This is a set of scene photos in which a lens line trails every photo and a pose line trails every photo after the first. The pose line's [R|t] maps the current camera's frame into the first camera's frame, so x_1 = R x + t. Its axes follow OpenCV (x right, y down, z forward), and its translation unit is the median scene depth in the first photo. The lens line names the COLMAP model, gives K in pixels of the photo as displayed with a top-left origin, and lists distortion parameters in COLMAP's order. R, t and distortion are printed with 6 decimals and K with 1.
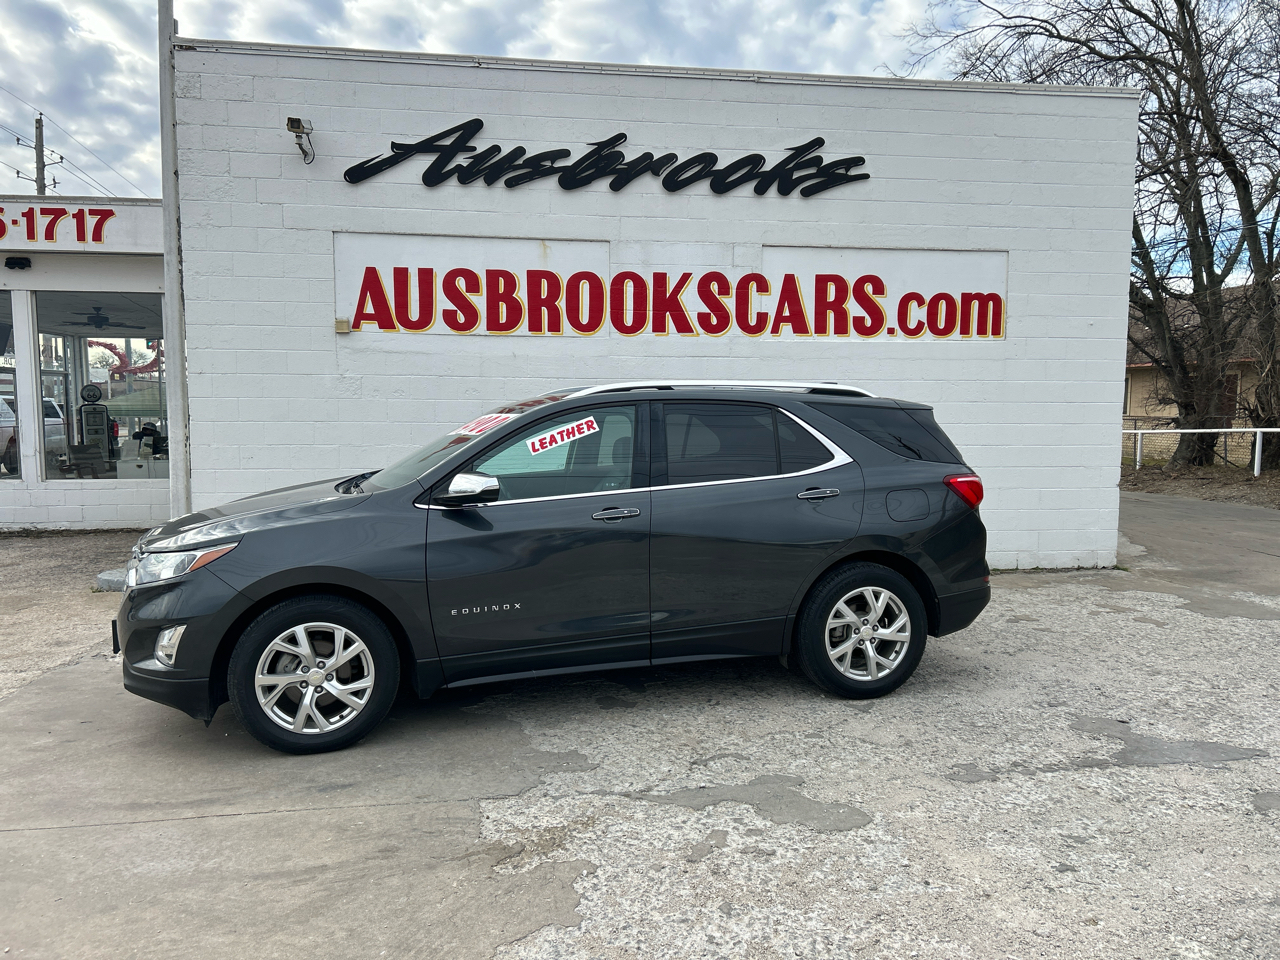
lens RADIAL K [[948.0, 0, 639.6], [0, 948.0, 479.2], [0, 0, 1]] dist [0.048544, -0.048023]
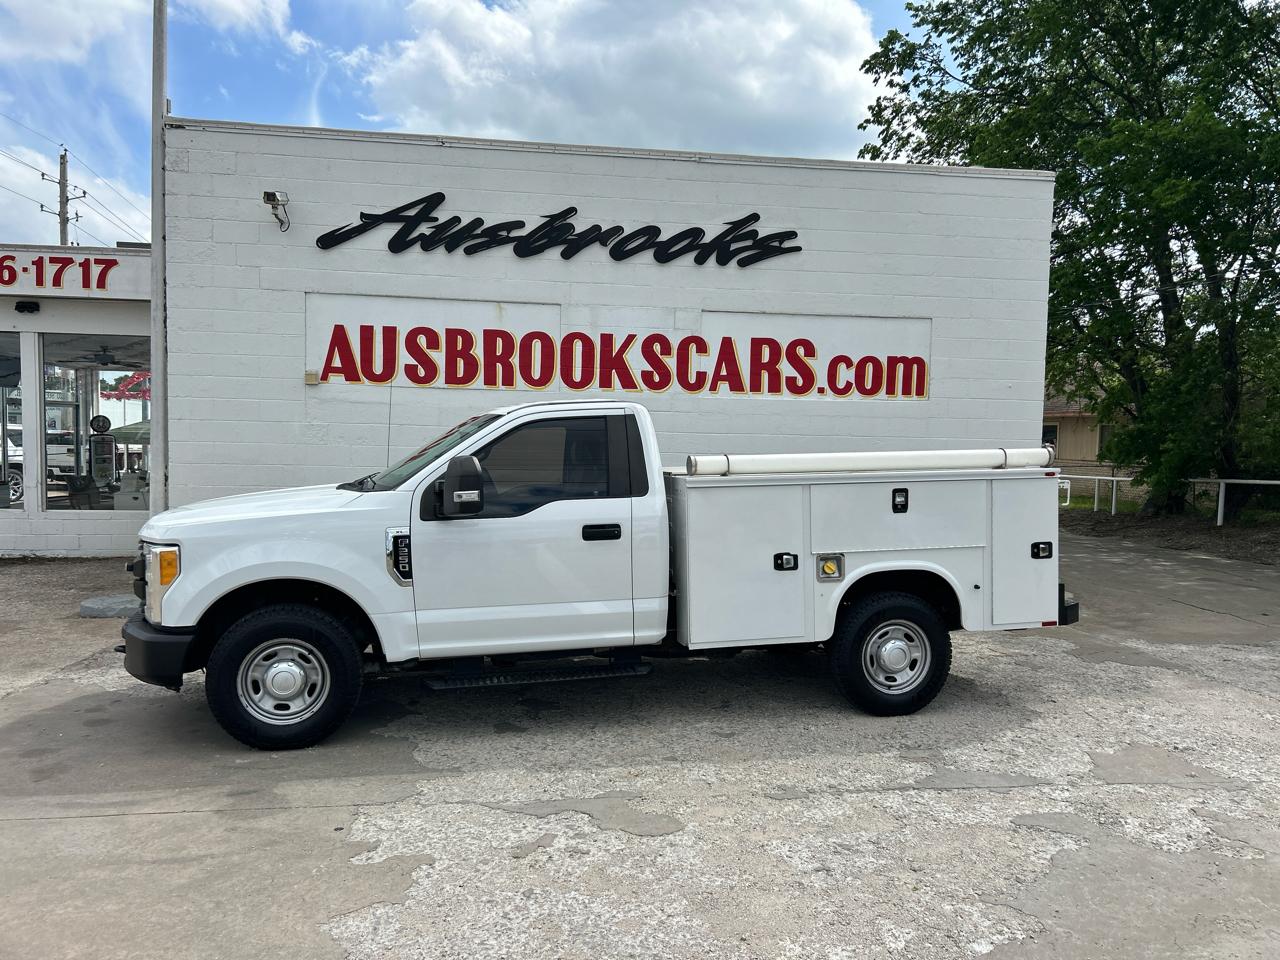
lens RADIAL K [[948.0, 0, 649.2], [0, 948.0, 485.0], [0, 0, 1]] dist [0.055426, -0.062630]
pose [[0.999778, 0.018916, -0.009290, 0.083764], [-0.019165, 0.999438, -0.027484, -0.015100], [0.008764, 0.027656, 0.999579, -0.081982]]
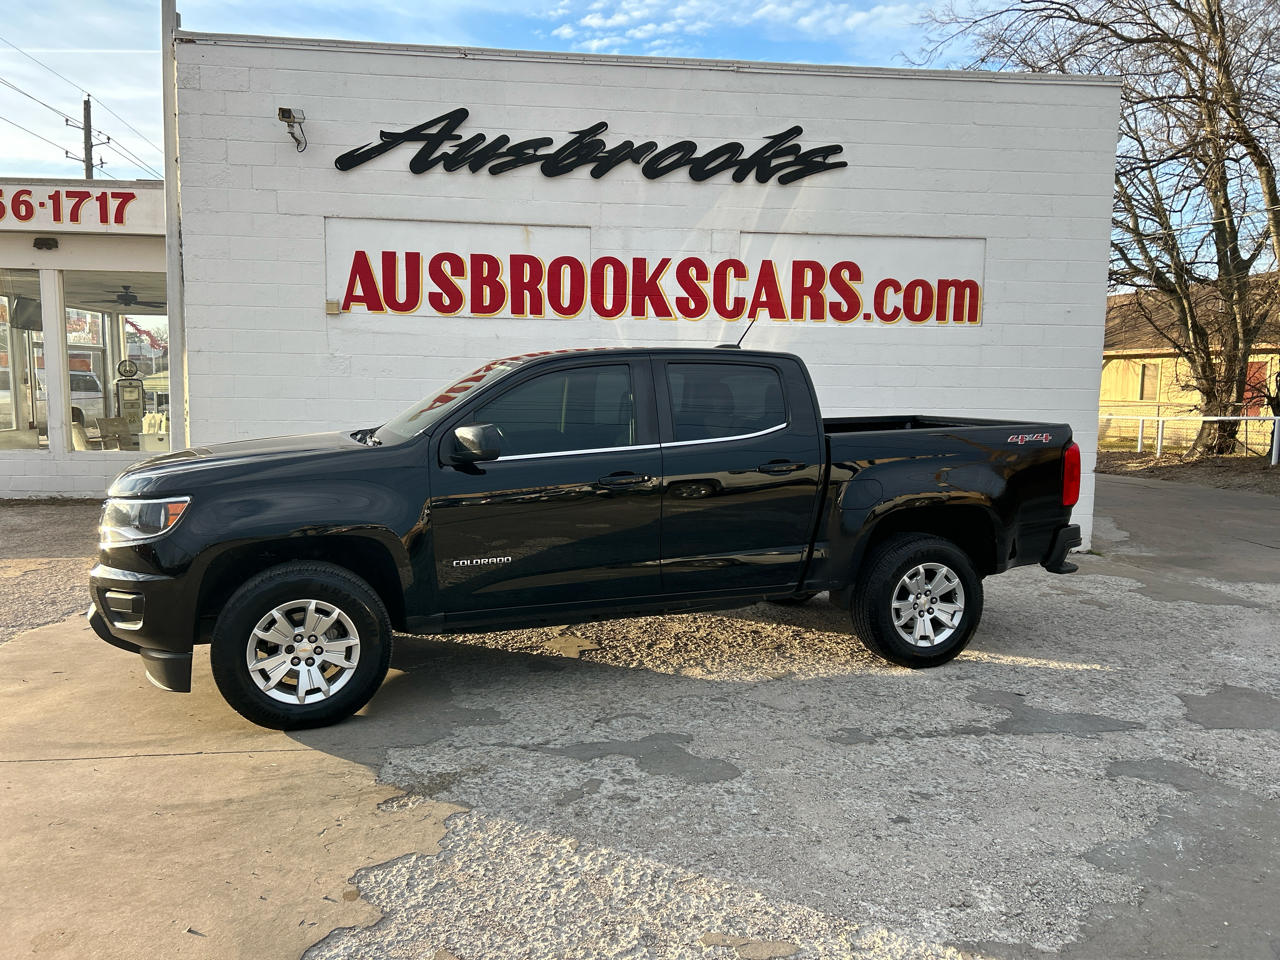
lens RADIAL K [[946.1, 0, 642.1], [0, 946.1, 474.2], [0, 0, 1]] dist [0.048887, -0.047756]
pose [[0.999046, 0.015205, -0.040930, 0.070047], [-0.014561, 0.999766, 0.016006, 0.000630], [0.041164, -0.015395, 0.999034, -0.030934]]
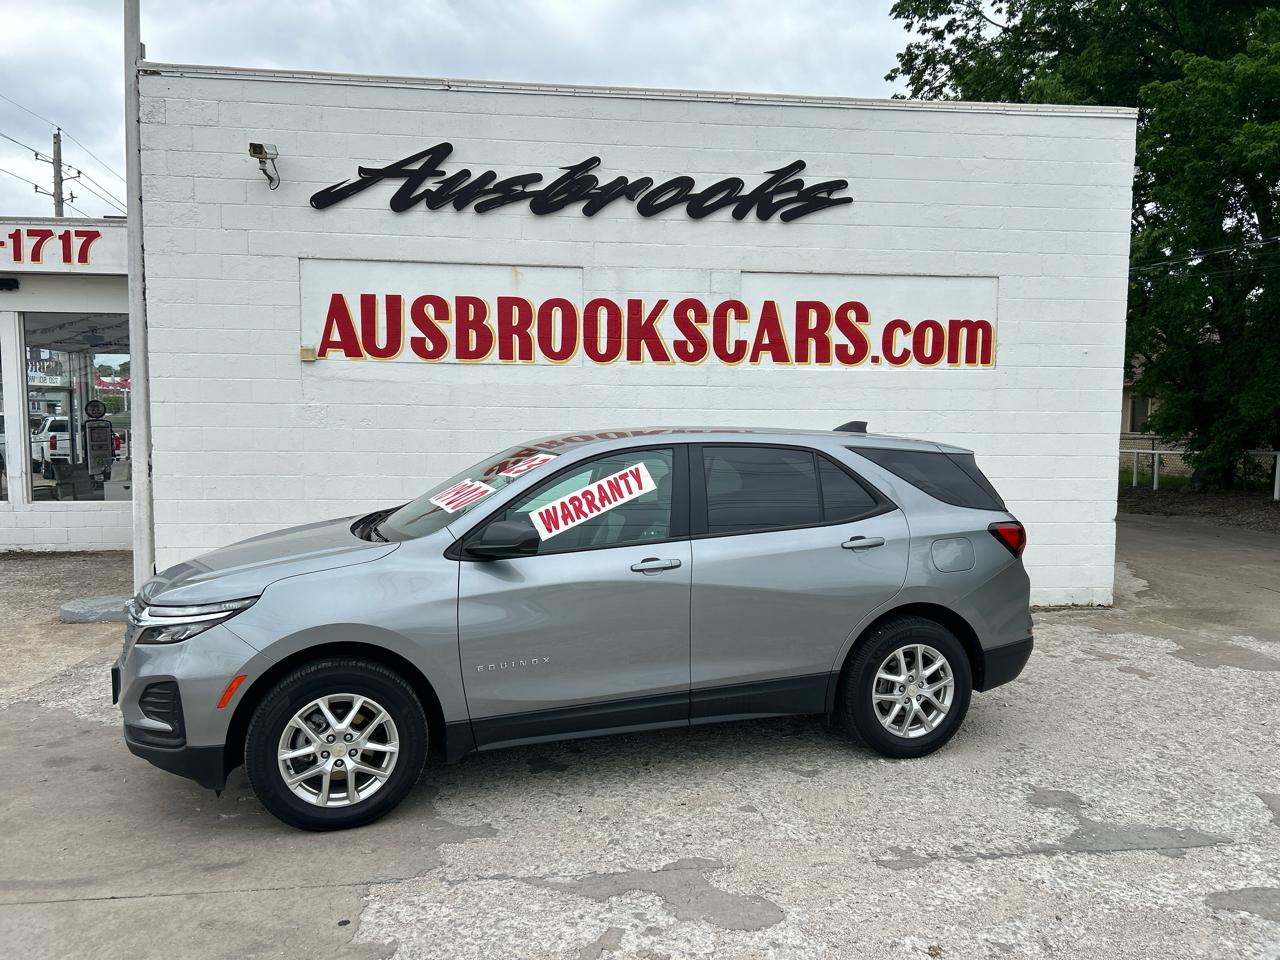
lens RADIAL K [[949.7, 0, 635.9], [0, 949.7, 482.9], [0, 0, 1]] dist [0.053875, -0.055342]
pose [[0.999620, 0.006315, -0.026821, 0.050003], [-0.006497, 0.999957, -0.006680, -0.023038], [0.026777, 0.006852, 0.999618, 0.027504]]
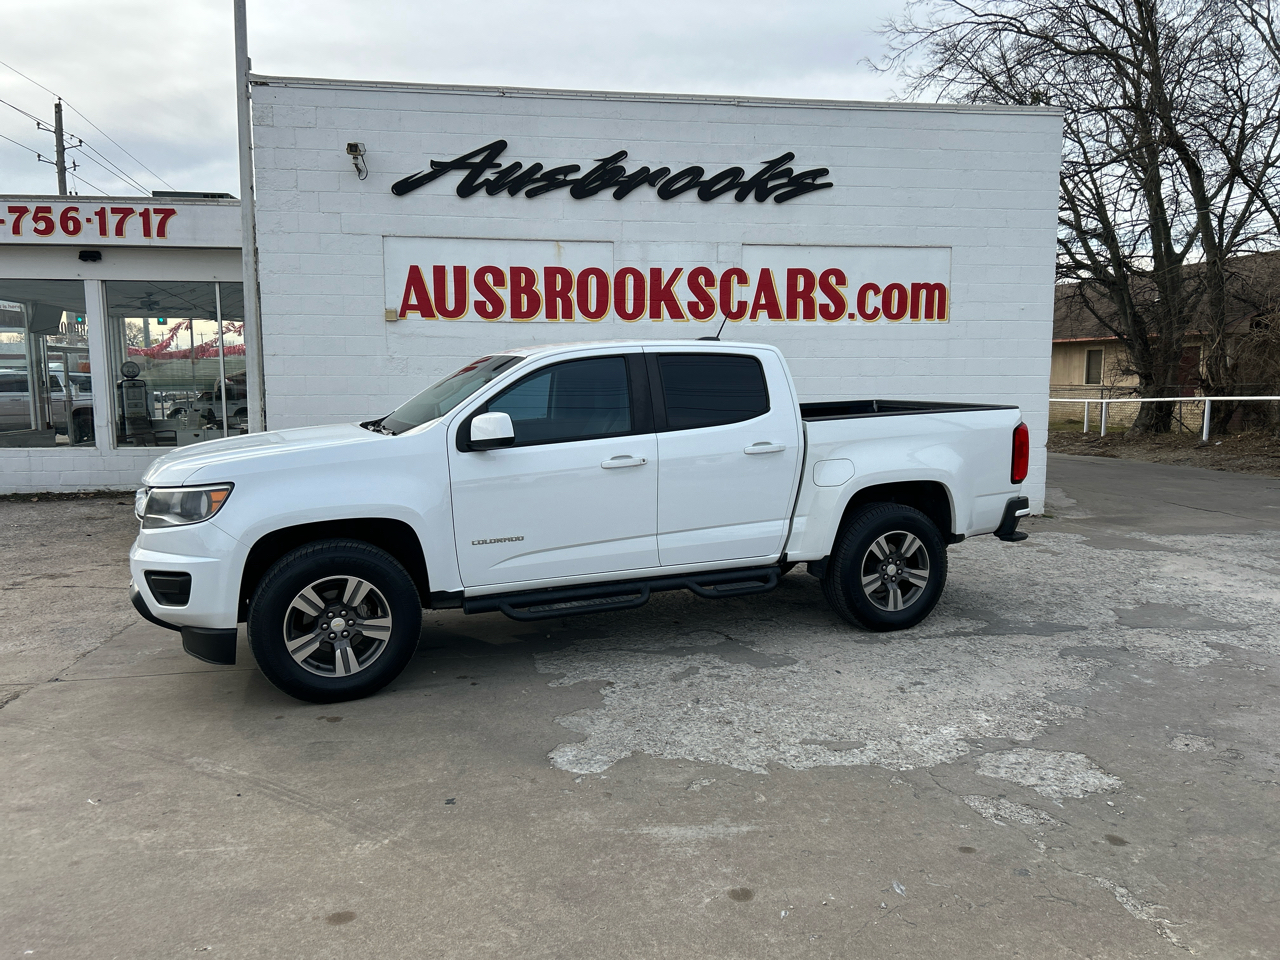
lens RADIAL K [[945.0, 0, 636.8], [0, 945.0, 477.2], [0, 0, 1]] dist [0.050530, -0.054111]
pose [[0.999988, -0.004510, -0.002150, -0.001025], [0.004568, 0.999609, 0.027588, 0.011343], [0.002025, -0.027598, 0.999617, -0.191549]]
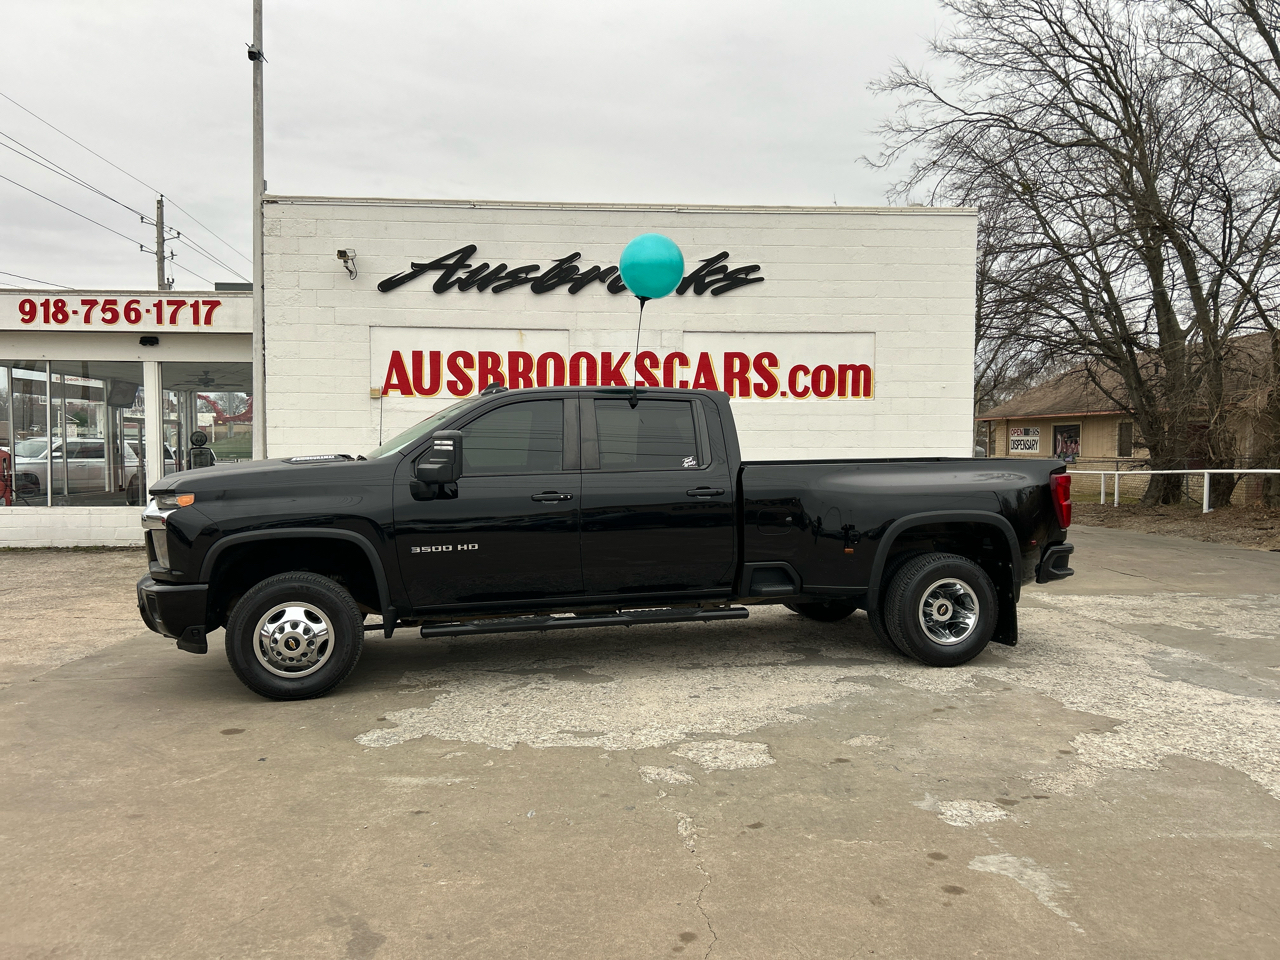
lens RADIAL K [[938.0, 0, 637.7], [0, 938.0, 478.9], [0, 0, 1]] dist [0.072313, -0.091760]
pose [[0.996495, 0.002848, -0.083606, 0.179002], [-0.006517, 0.999026, -0.043647, 0.021486], [0.083400, 0.044039, 0.995543, -0.323283]]
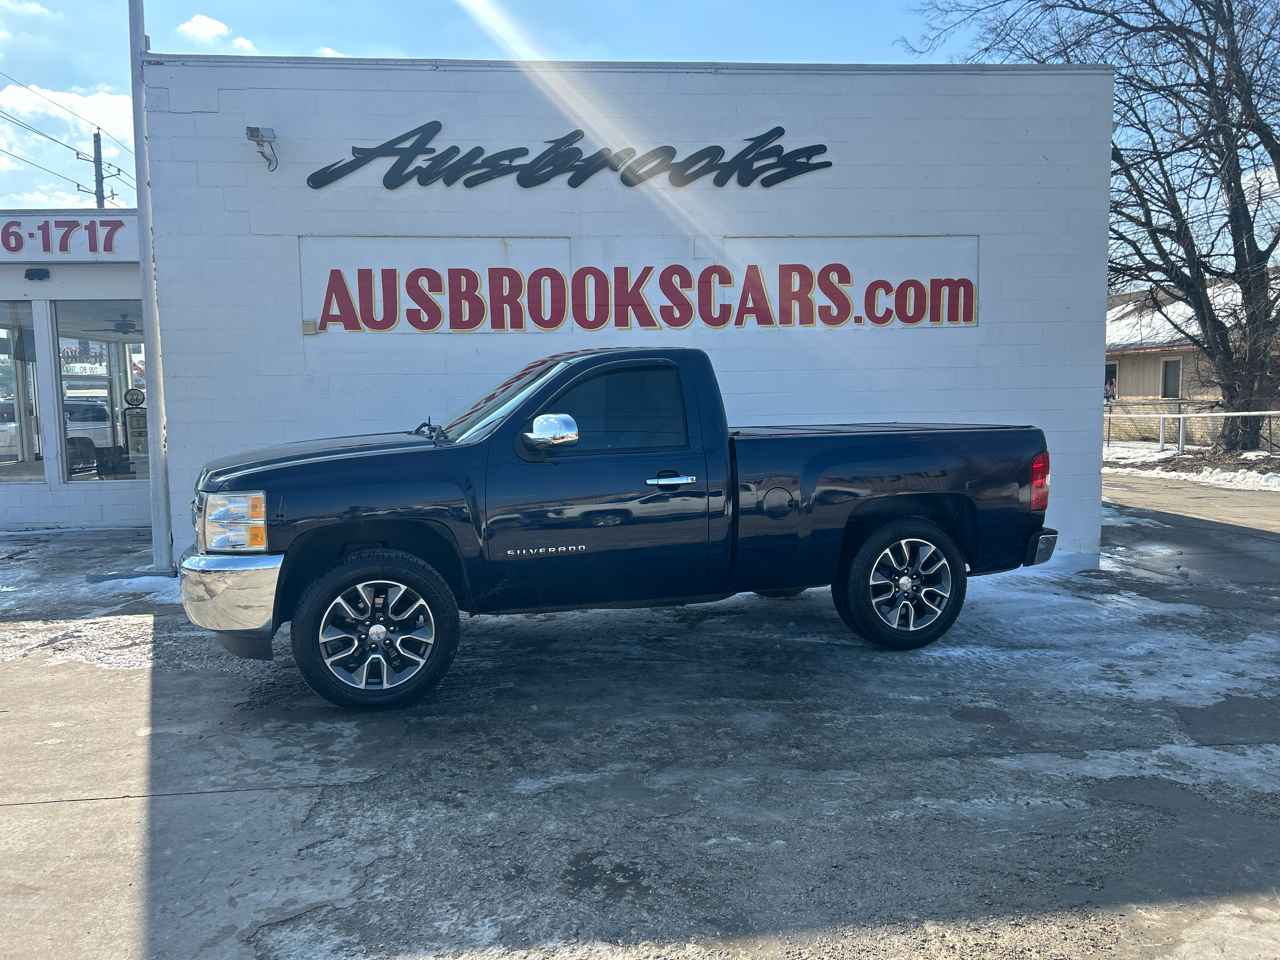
lens RADIAL K [[949.2, 0, 642.9], [0, 949.2, 475.6], [0, 0, 1]] dist [0.052692, -0.056214]
pose [[0.997834, -0.013938, -0.064288, 0.106414], [0.014158, 0.999895, 0.002961, 0.000604], [0.064240, -0.003865, 0.997927, -0.004060]]
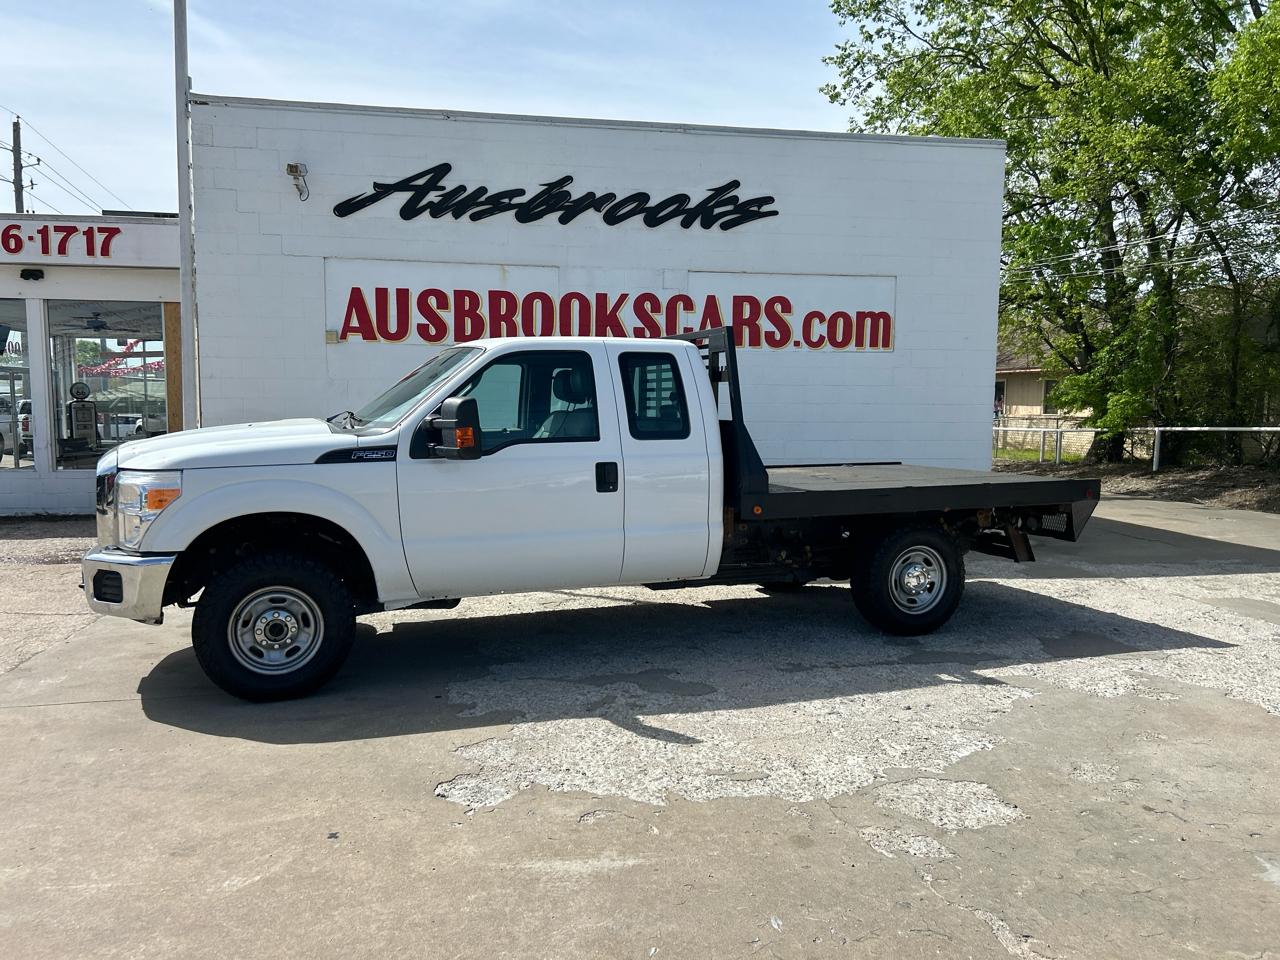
lens RADIAL K [[944.7, 0, 632.0], [0, 944.7, 492.2], [0, 0, 1]] dist [0.052102, -0.058846]
pose [[0.999710, 0.001989, 0.023990, 0.031804], [-0.002377, 0.999867, 0.016150, 0.011540], [-0.023955, -0.016202, 0.999582, -0.185120]]
